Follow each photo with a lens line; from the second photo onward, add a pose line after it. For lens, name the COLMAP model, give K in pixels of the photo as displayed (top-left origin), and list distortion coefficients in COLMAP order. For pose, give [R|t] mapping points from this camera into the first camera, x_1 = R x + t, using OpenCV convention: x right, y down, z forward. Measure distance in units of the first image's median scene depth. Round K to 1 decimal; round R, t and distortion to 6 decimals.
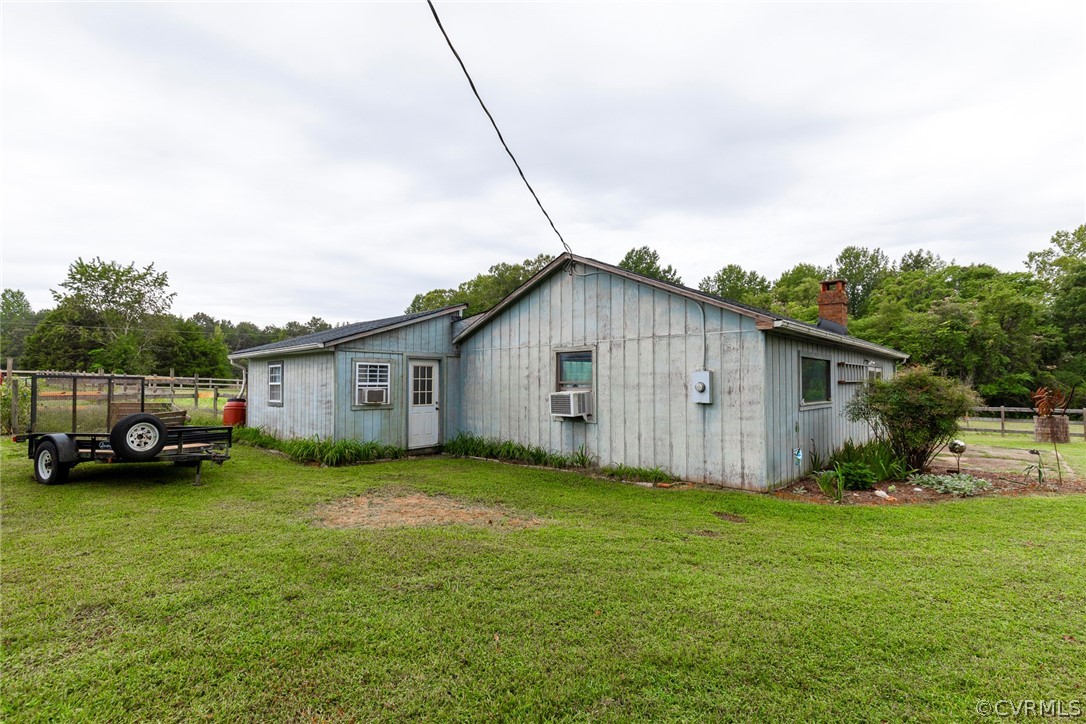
lens RADIAL K [[518.1, 0, 541.8], [0, 518.1, 379.2], [0, 0, 1]] dist [-0.000322, -0.000197]
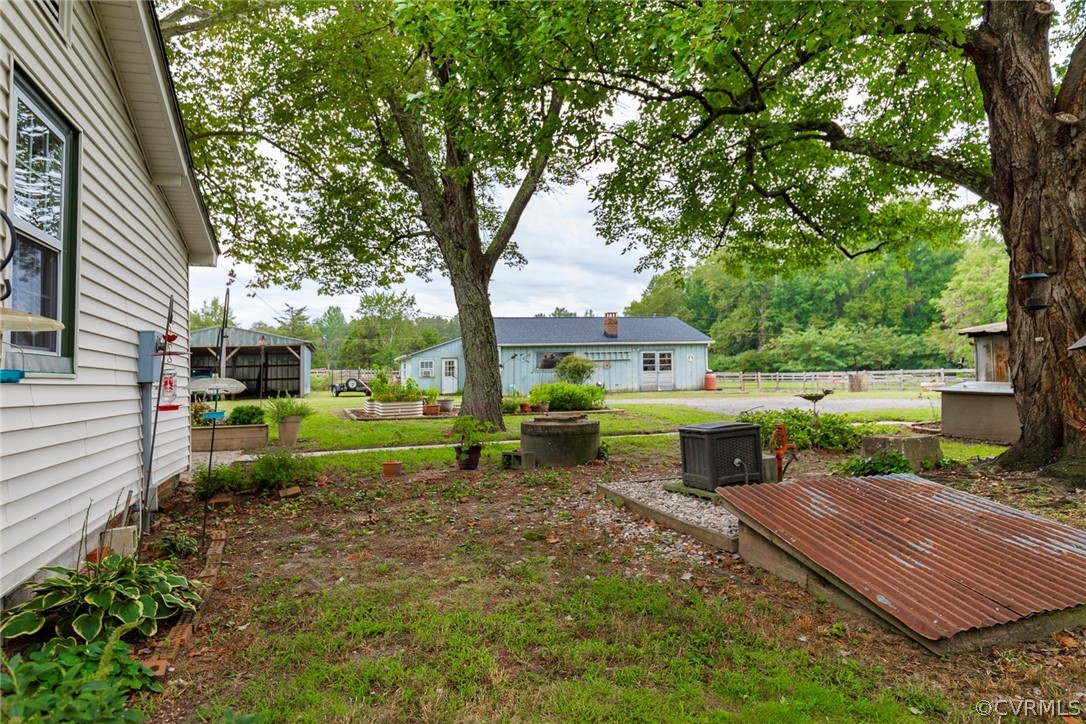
lens RADIAL K [[695.8, 0, 543.0], [0, 695.8, 362.0], [0, 0, 1]] dist [0.000137, 0.000000]
pose [[0.872825, -0.034009, -0.486847, 0.493576], [0.028700, 0.999419, -0.018361, 0.014551], [0.487189, 0.002053, 0.873294, -0.469424]]
